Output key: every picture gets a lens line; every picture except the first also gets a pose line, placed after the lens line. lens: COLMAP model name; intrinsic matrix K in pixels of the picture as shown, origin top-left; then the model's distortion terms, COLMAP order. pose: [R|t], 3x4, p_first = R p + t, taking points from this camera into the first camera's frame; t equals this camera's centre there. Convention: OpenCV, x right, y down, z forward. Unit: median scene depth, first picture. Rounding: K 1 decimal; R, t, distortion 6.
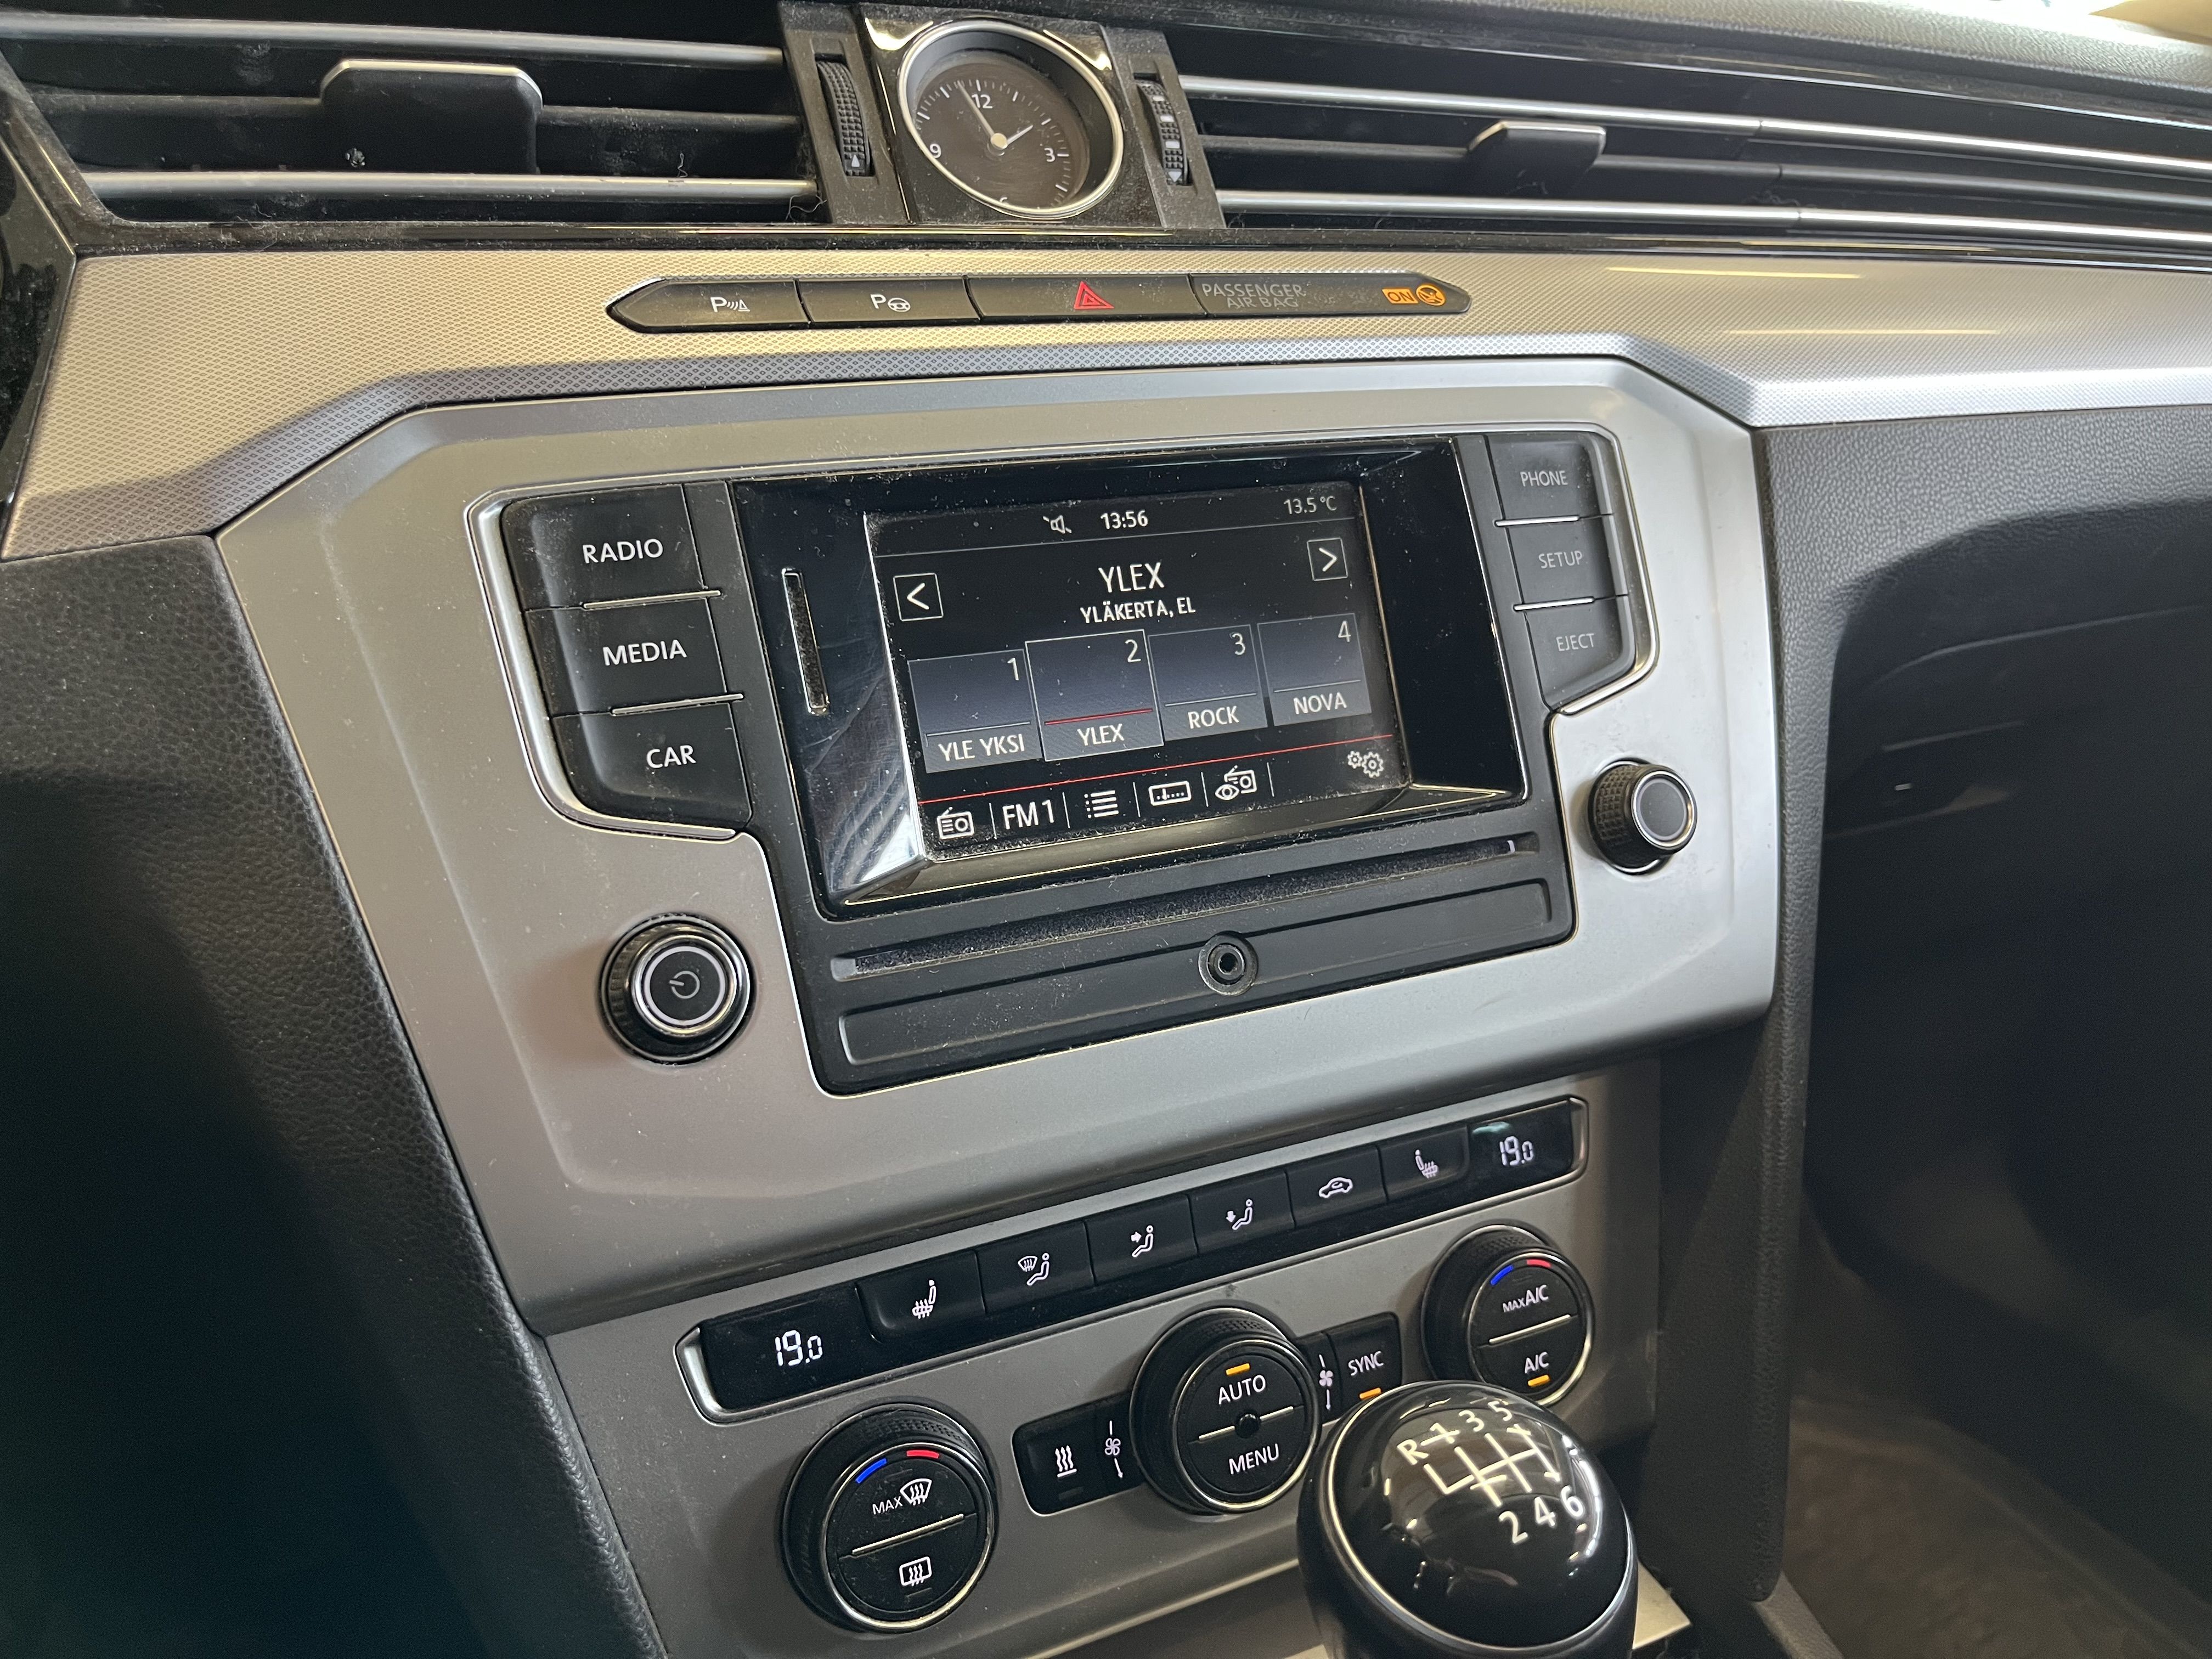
lens RADIAL K [[1678.7, 0, 1099.6], [0, 1678.7, 833.4], [0, 0, 1]] dist [0.008811, -0.000412]
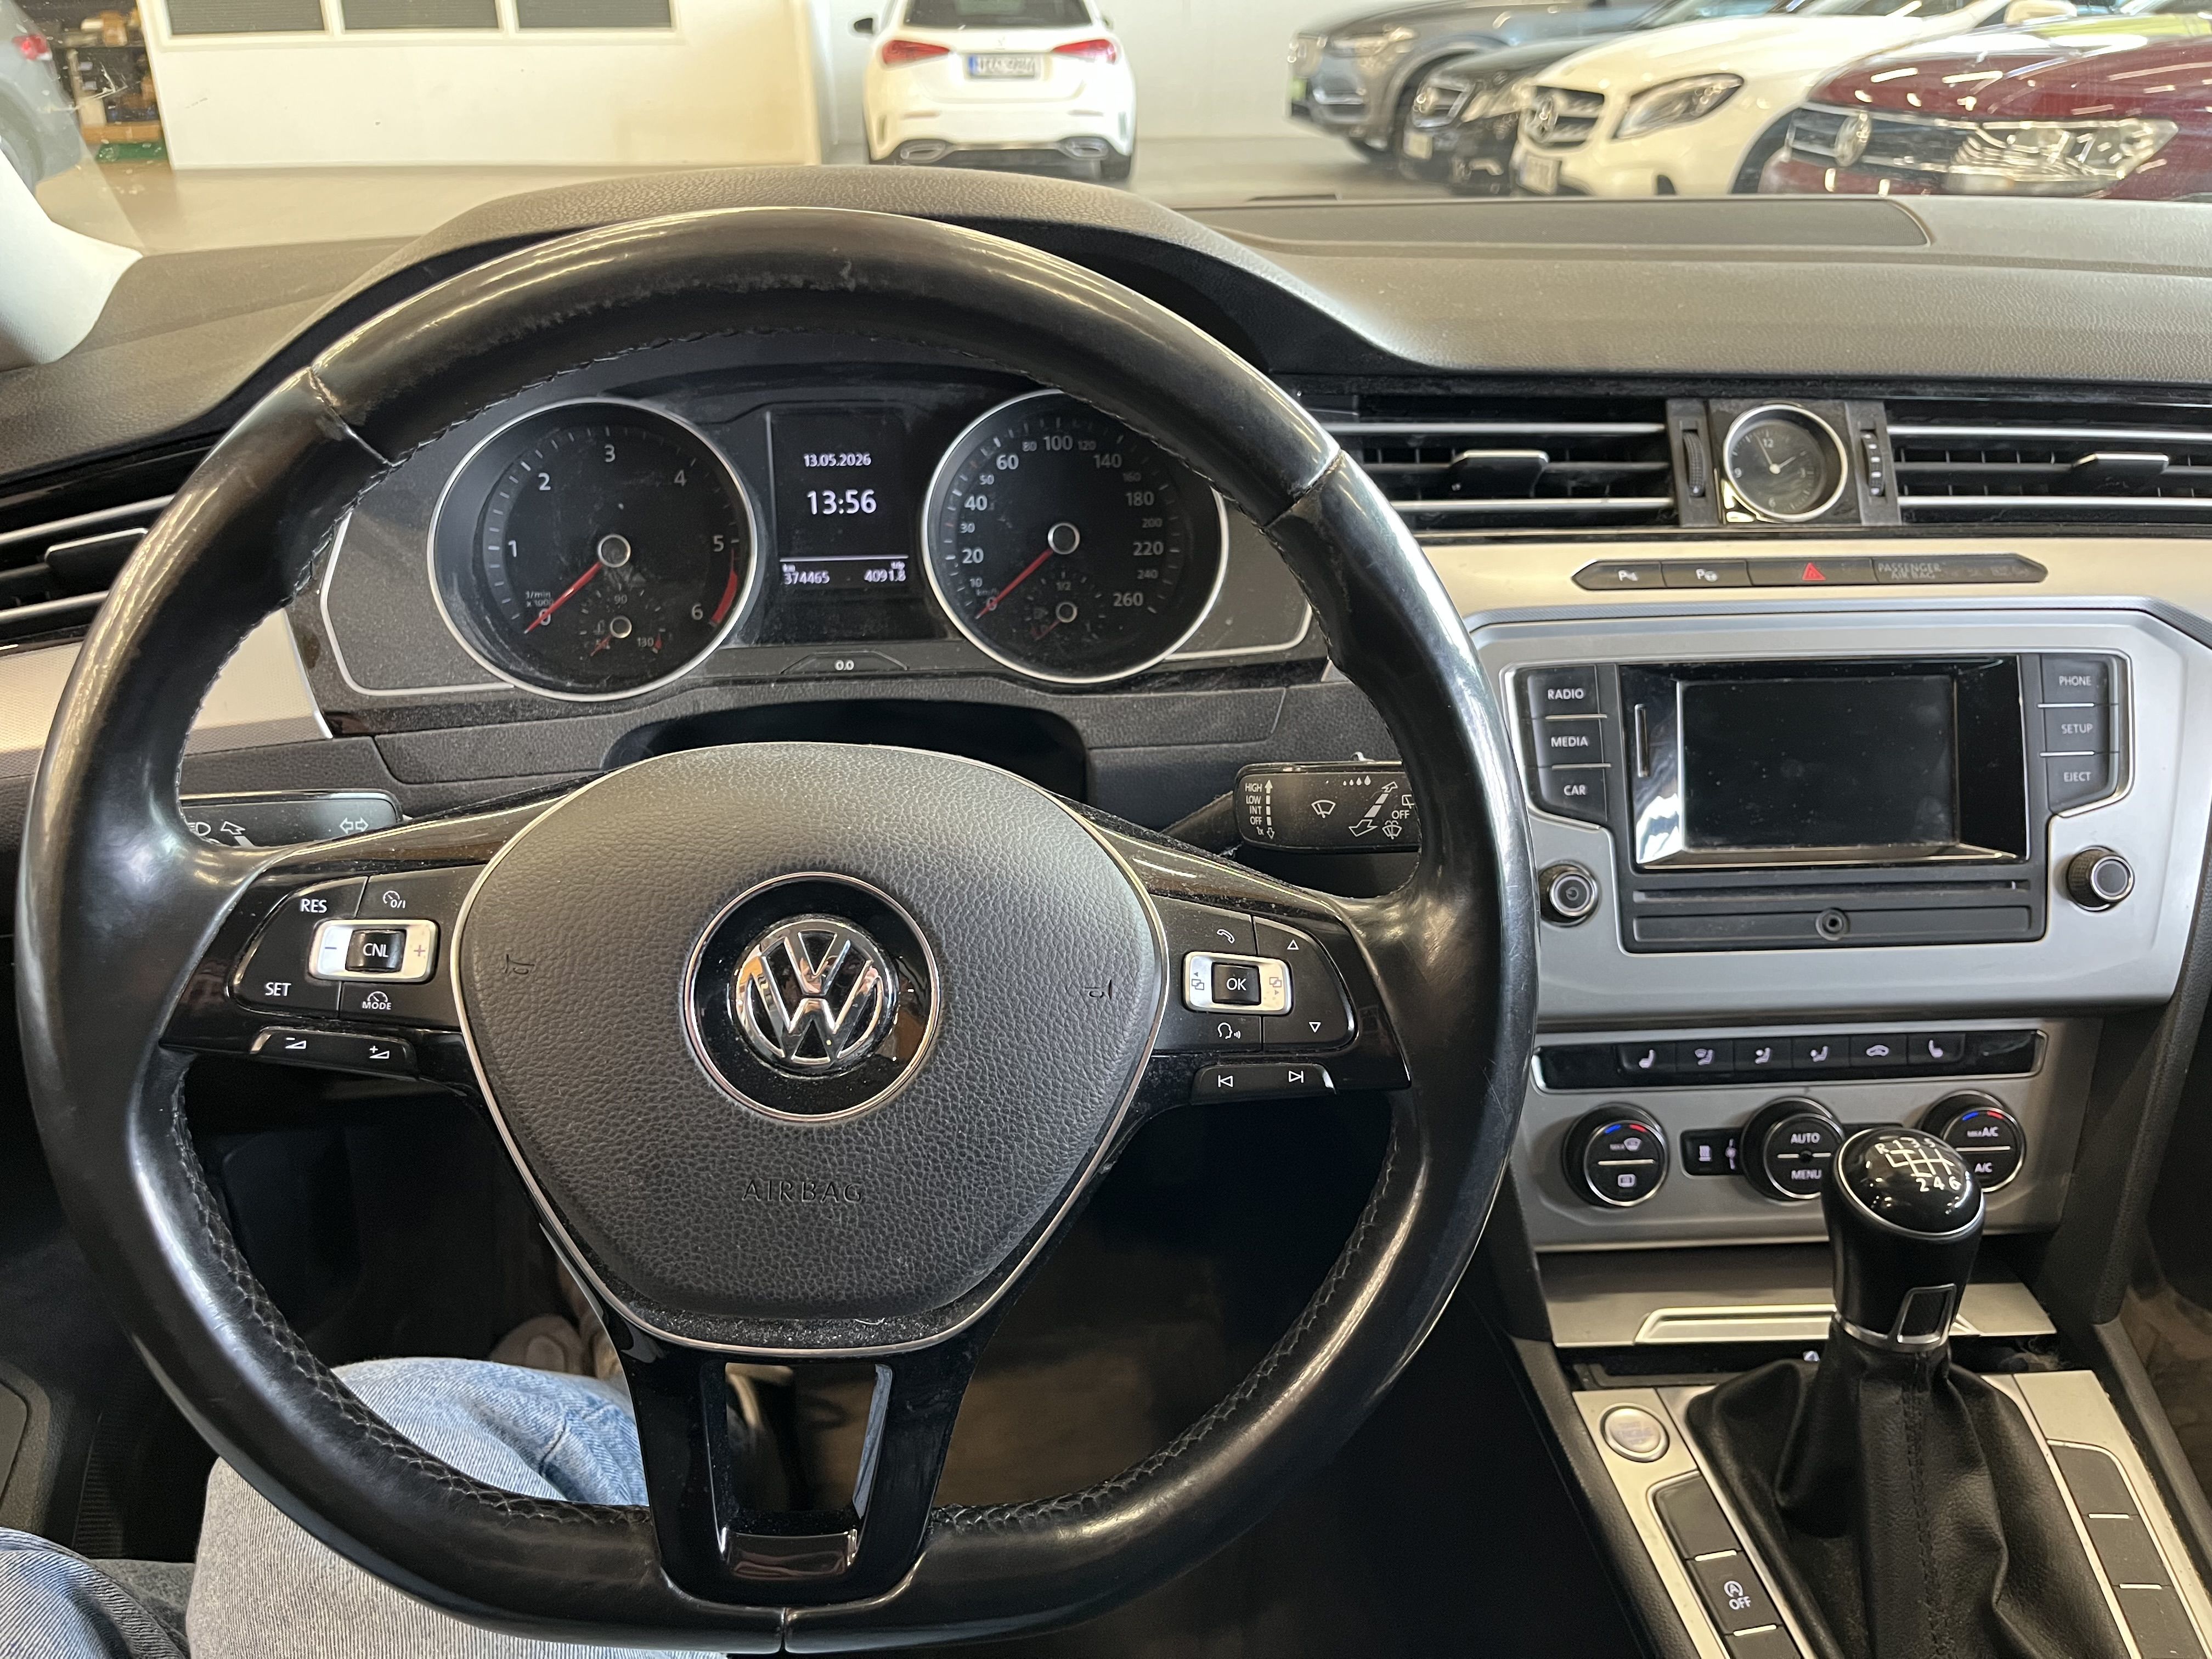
lens RADIAL K [[1678.7, 0, 1099.6], [0, 1678.7, 833.4], [0, 0, 1]] dist [0.008811, -0.000412]
pose [[0.927855, 0.148524, -0.342091, -0.059202], [-0.121936, 0.987679, 0.098091, -0.108059], [0.352445, -0.049301, 0.934533, -1.072255]]
